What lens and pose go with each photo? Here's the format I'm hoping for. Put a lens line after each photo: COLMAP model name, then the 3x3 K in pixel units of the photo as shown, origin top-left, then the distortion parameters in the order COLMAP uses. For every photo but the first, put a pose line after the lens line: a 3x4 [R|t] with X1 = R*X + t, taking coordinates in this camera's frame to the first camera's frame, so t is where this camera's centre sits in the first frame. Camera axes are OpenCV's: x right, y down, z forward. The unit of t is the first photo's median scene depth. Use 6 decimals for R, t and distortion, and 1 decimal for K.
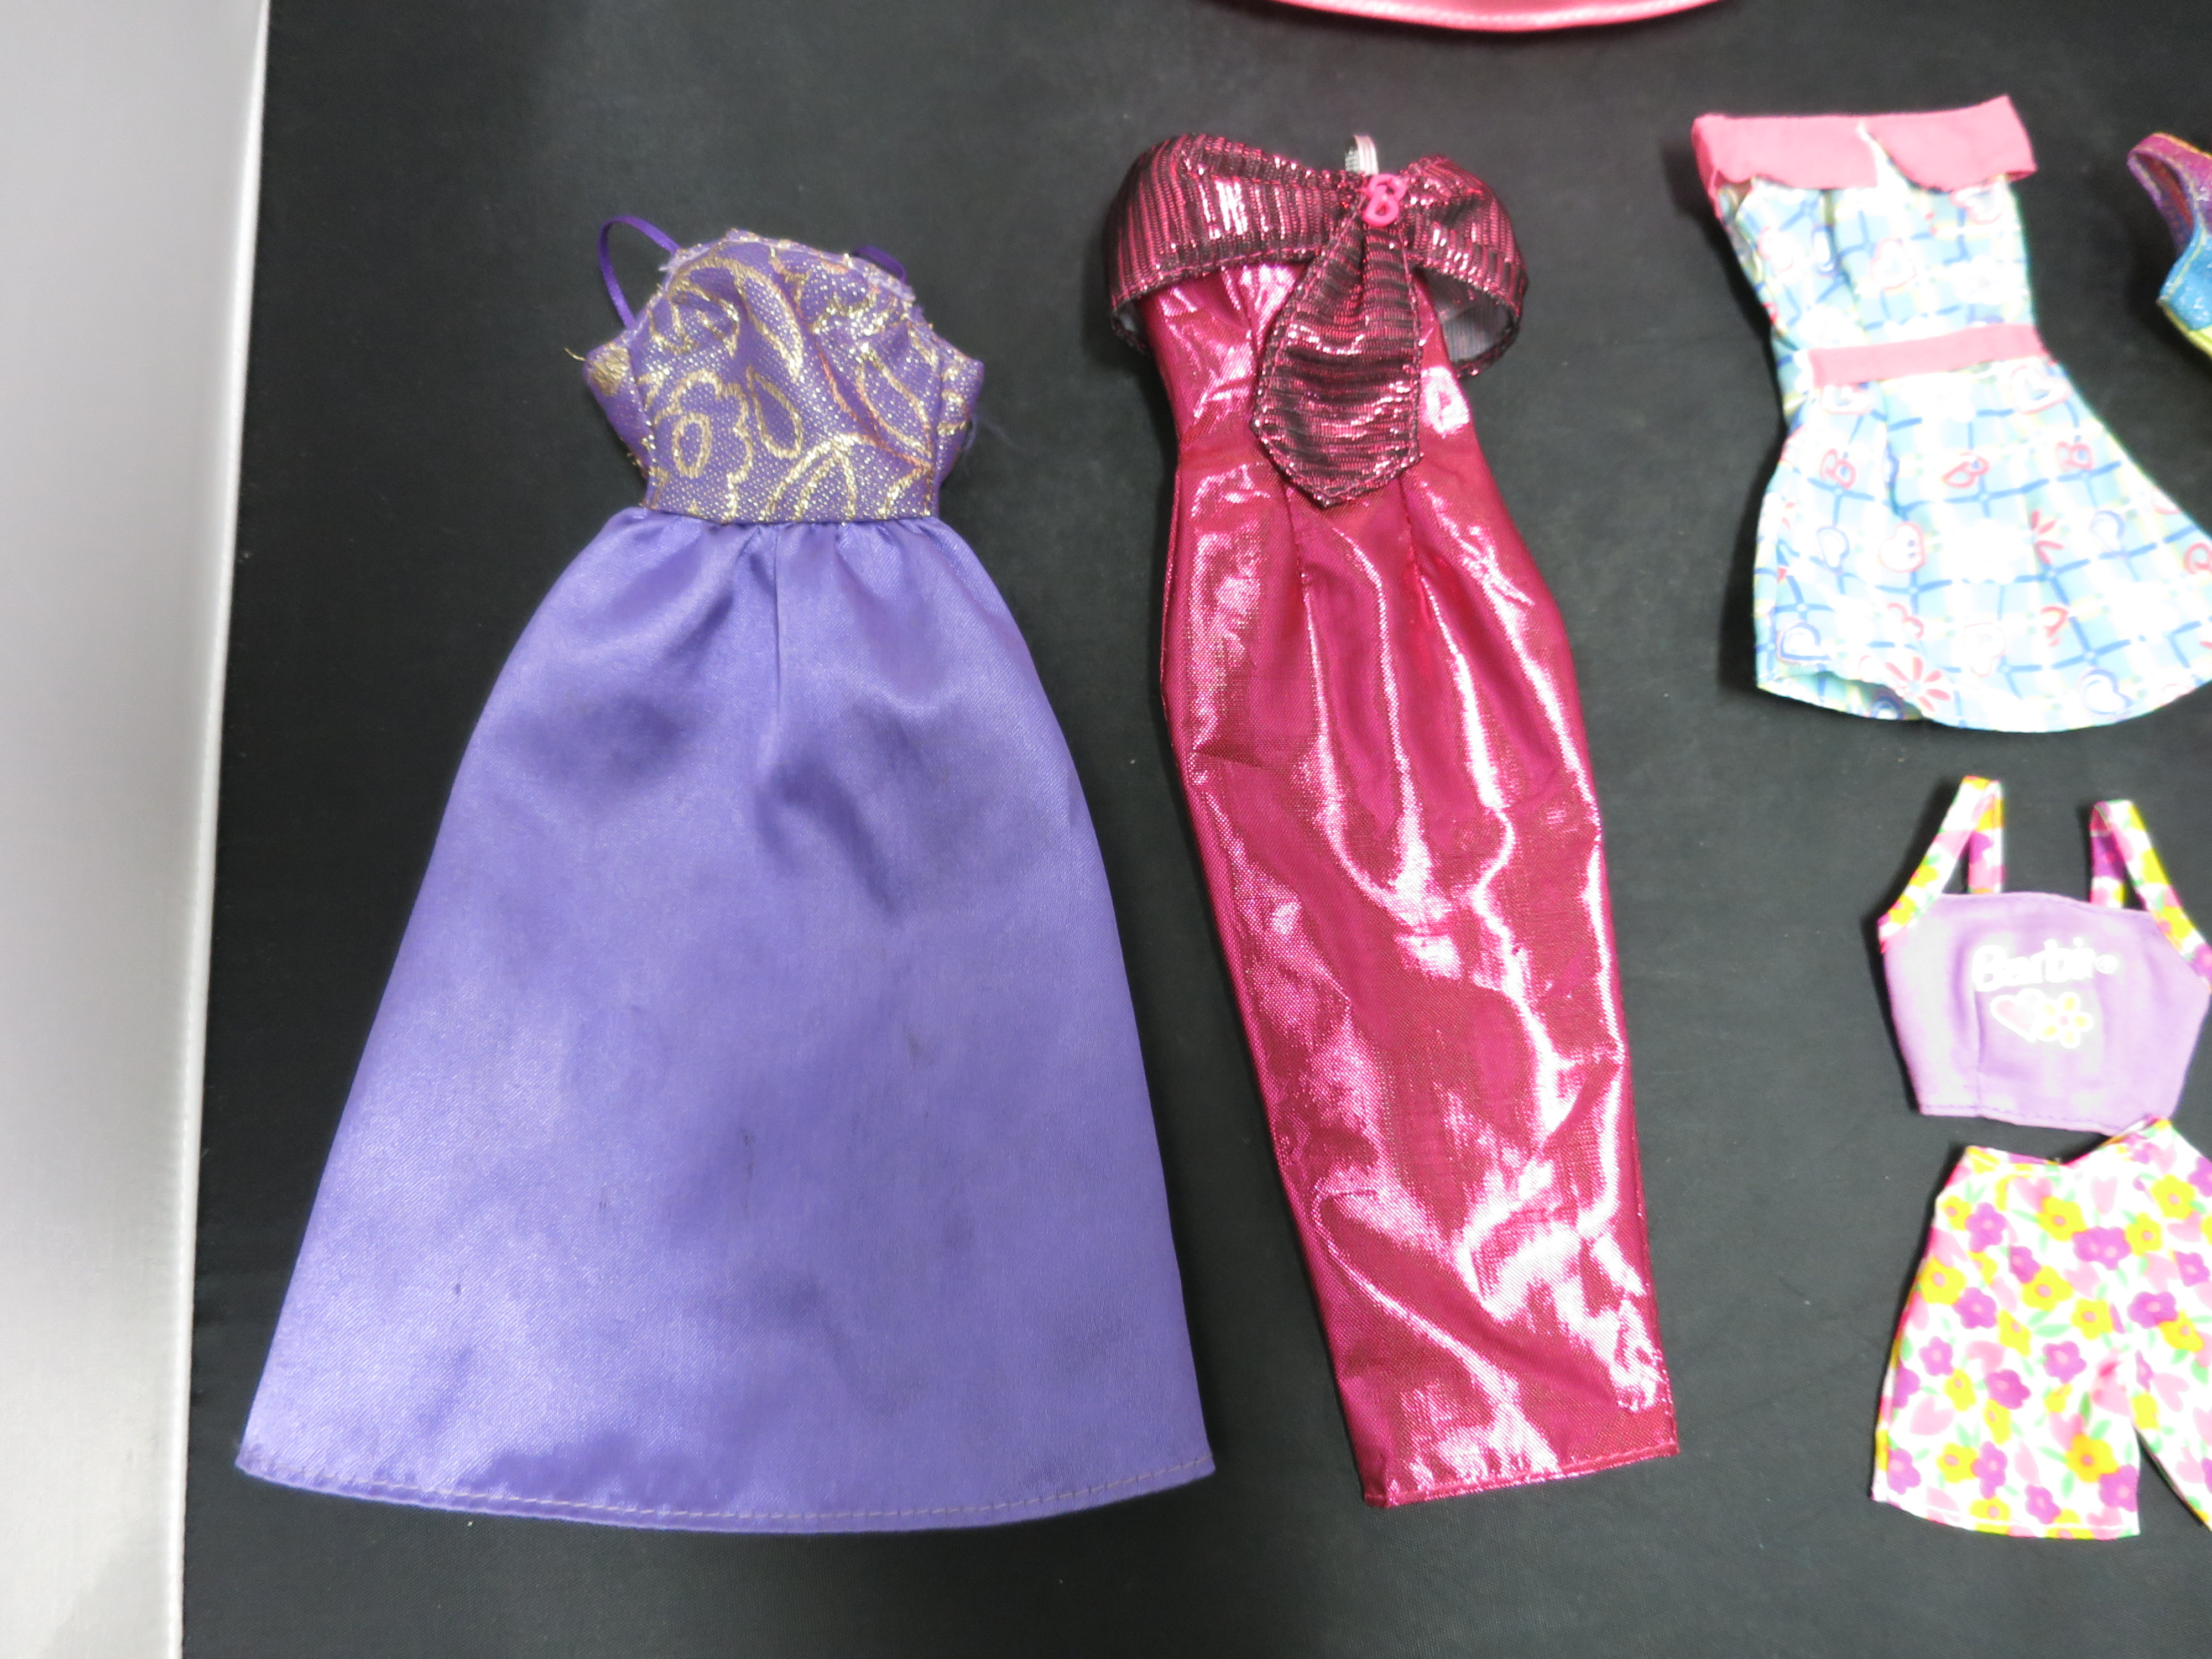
lens RADIAL K [[1561.9, 0, 1106.0], [0, 1561.9, 829.5], [0, 0, 1]] dist [-0.056050, 0.009731]
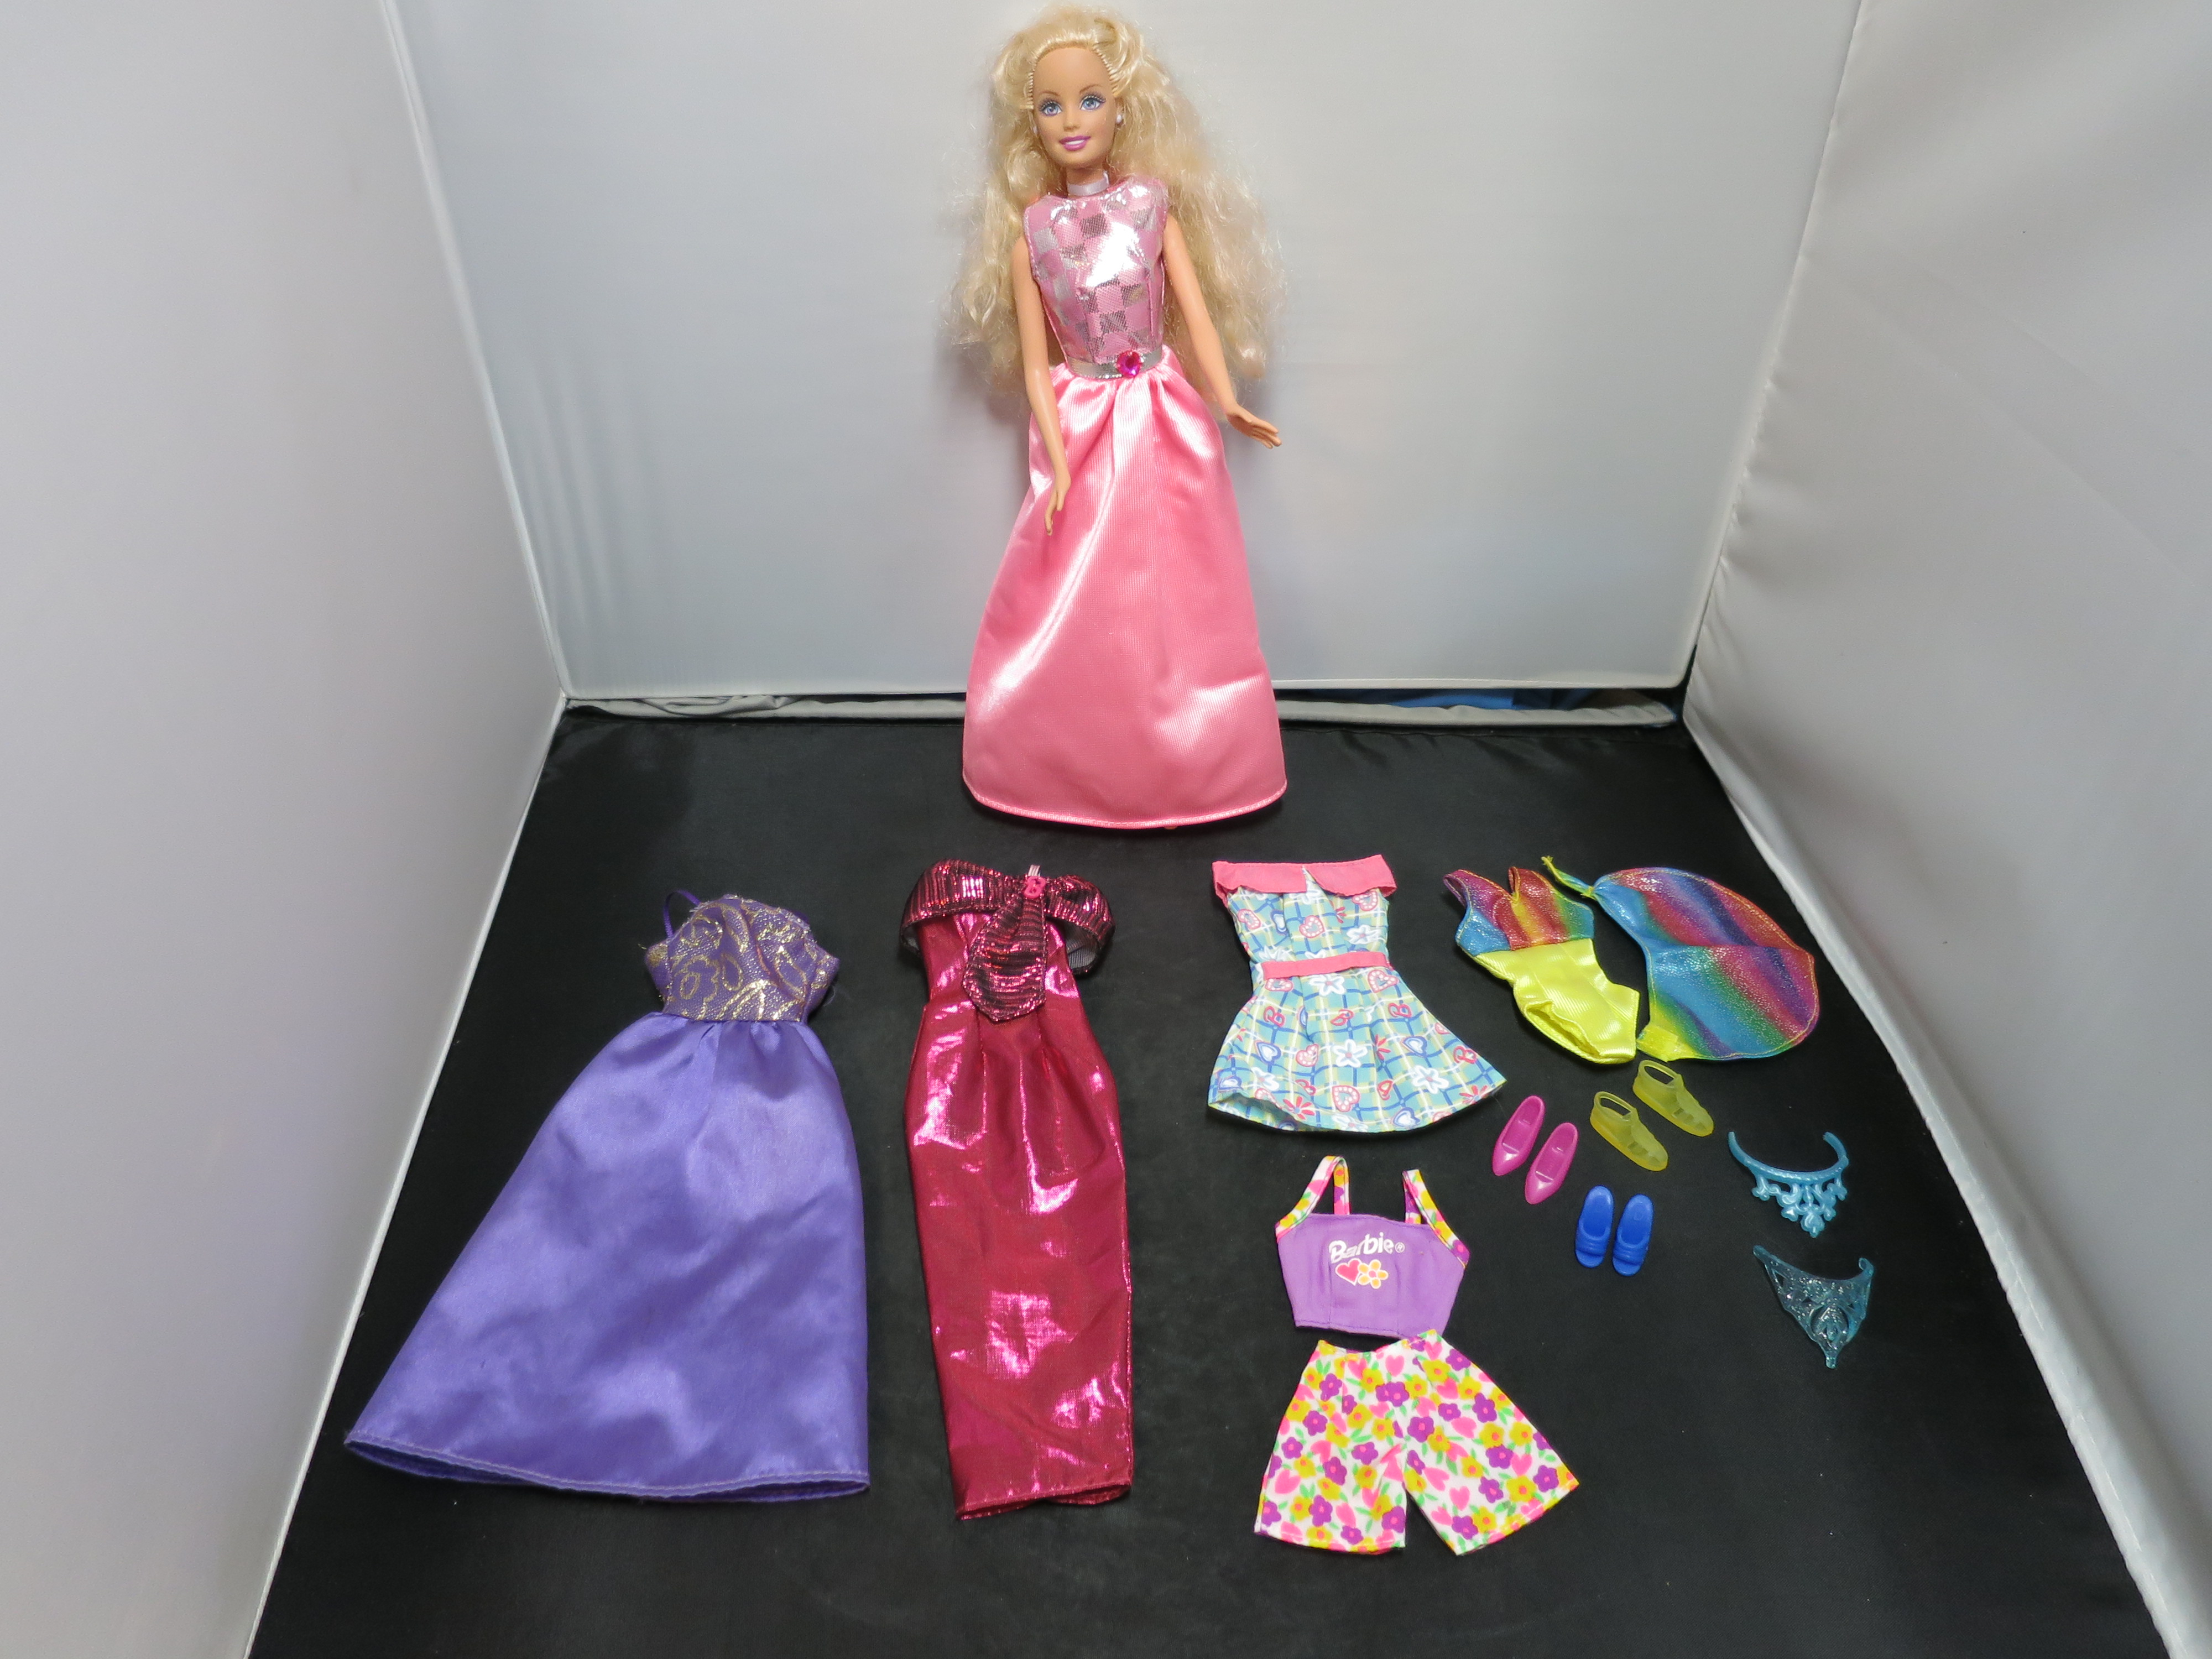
lens RADIAL K [[1561.9, 0, 1106.0], [0, 1561.9, 829.5], [0, 0, 1]] dist [-0.056050, 0.009731]
pose [[0.998471, 0.013340, -0.053650, 0.390328], [-0.040225, 0.841016, -0.539513, 0.666194], [0.037923, 0.540846, 0.840266, -0.817488]]
